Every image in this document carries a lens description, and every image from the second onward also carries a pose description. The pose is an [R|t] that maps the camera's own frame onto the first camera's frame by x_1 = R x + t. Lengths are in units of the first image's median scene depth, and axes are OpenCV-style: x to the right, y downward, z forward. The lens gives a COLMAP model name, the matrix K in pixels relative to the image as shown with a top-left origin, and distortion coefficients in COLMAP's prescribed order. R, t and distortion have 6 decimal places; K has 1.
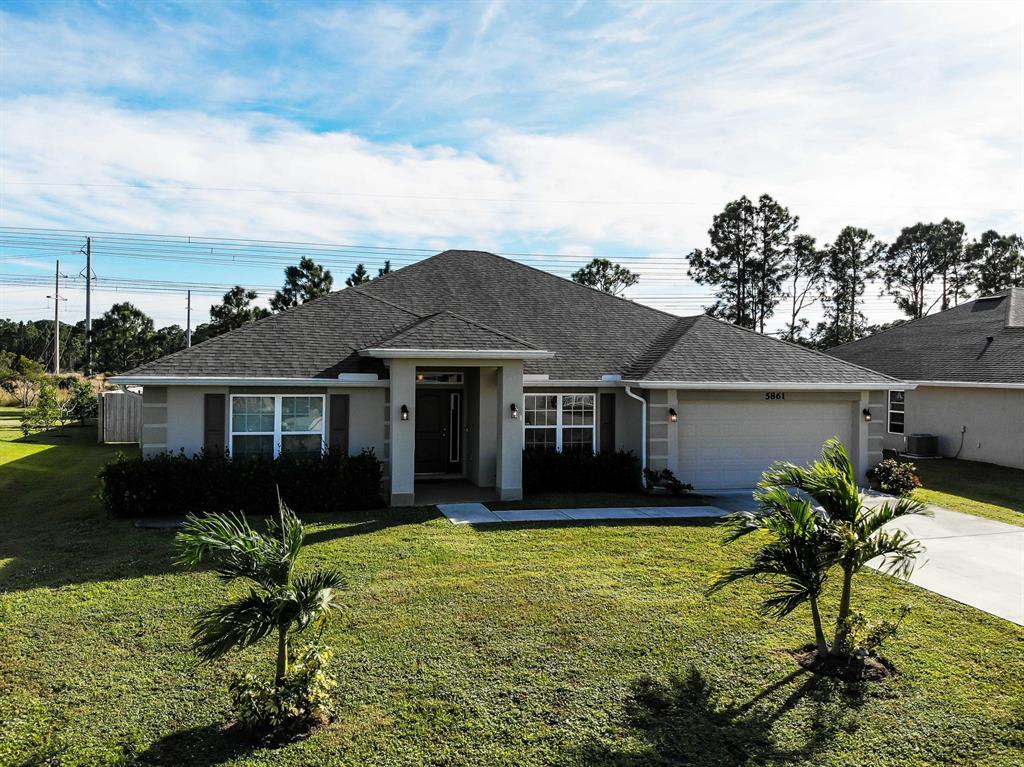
lens RADIAL K [[804.1, 0, 512.0], [0, 804.1, 383.5], [0, 0, 1]] dist [0.093016, -0.261596]
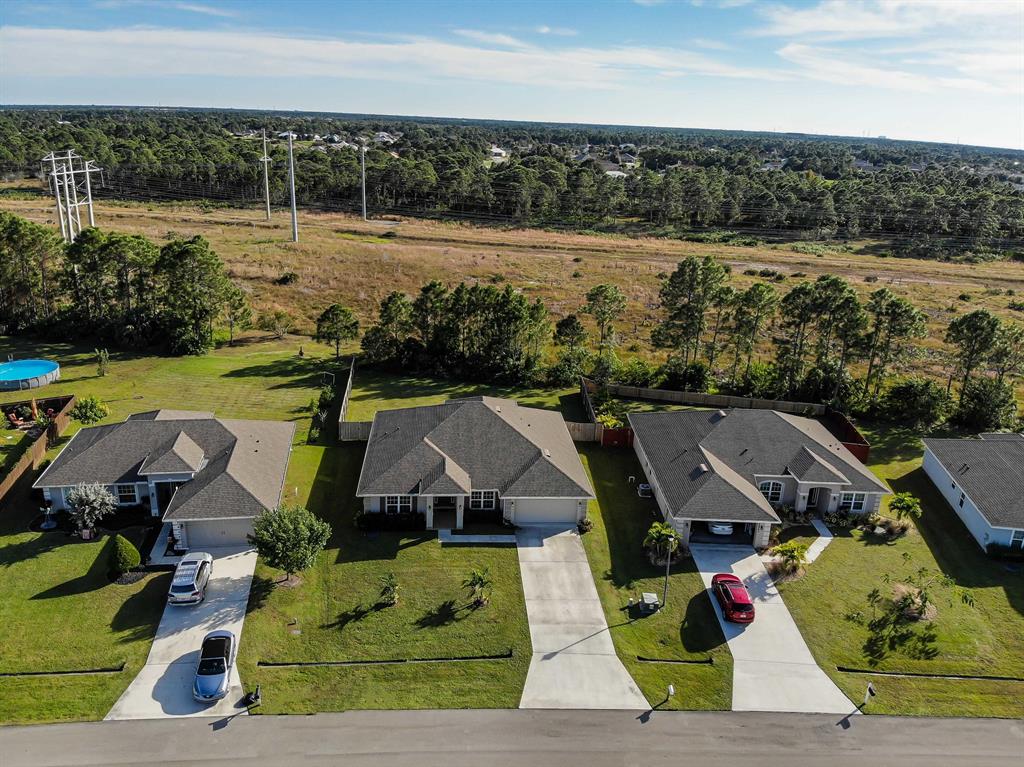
lens RADIAL K [[780.5, 0, 512.0], [0, 780.5, 383.5], [0, 0, 1]] dist [0.095259, -0.233721]
pose [[0.979748, 0.089159, -0.179292, 0.617732], [-0.031030, 0.952186, 0.303939, -1.198374], [0.197818, -0.292220, 0.935668, -1.588188]]
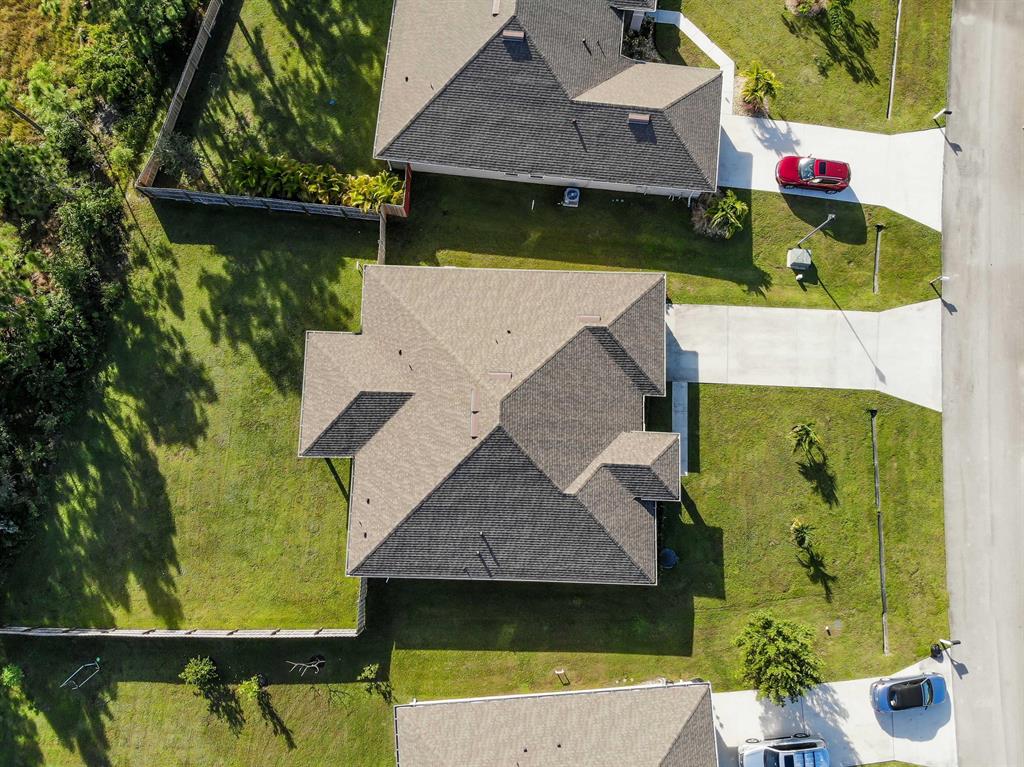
lens RADIAL K [[780.5, 0, 512.0], [0, 780.5, 383.5], [0, 0, 1]] dist [0.095259, -0.233721]
pose [[0.309105, -0.943742, 0.117494, -0.211741], [0.002999, 0.124511, 0.992214, -2.080256], [-0.951023, -0.306346, 0.041317, 1.119801]]
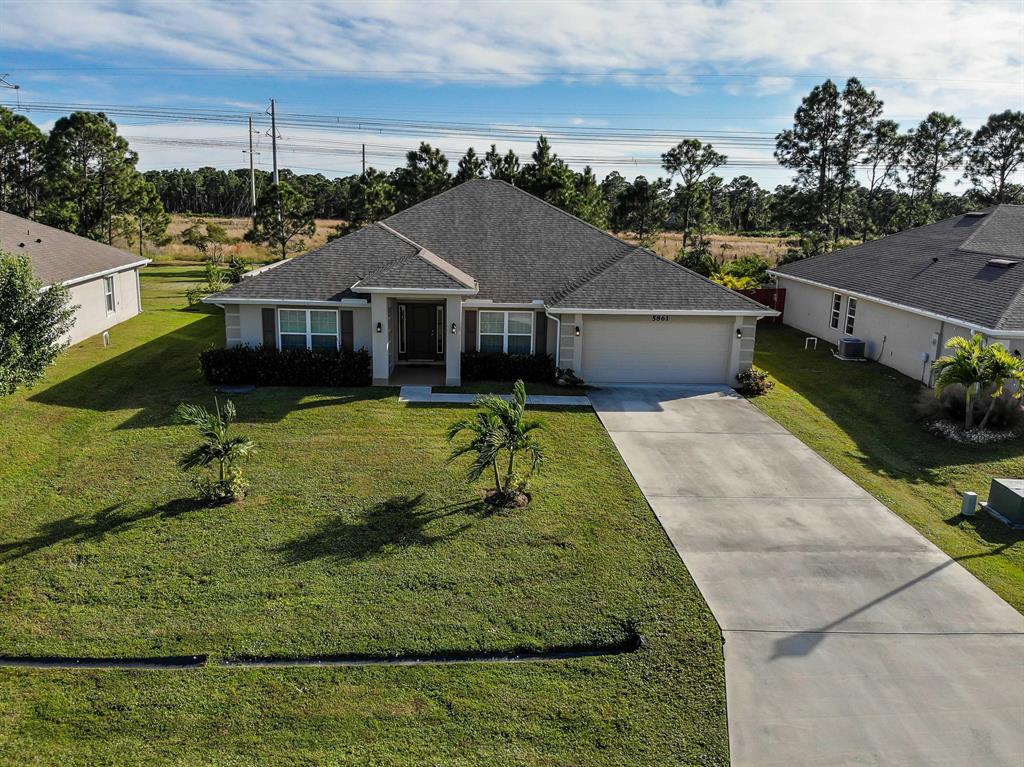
lens RADIAL K [[780.5, 0, 512.0], [0, 780.5, 383.5], [0, 0, 1]] dist [0.095259, -0.233721]
pose [[0.975947, 0.061946, -0.209019, 0.316805], [-0.019233, 0.979507, 0.200489, -0.118775], [0.217156, -0.191647, 0.957139, -0.292281]]
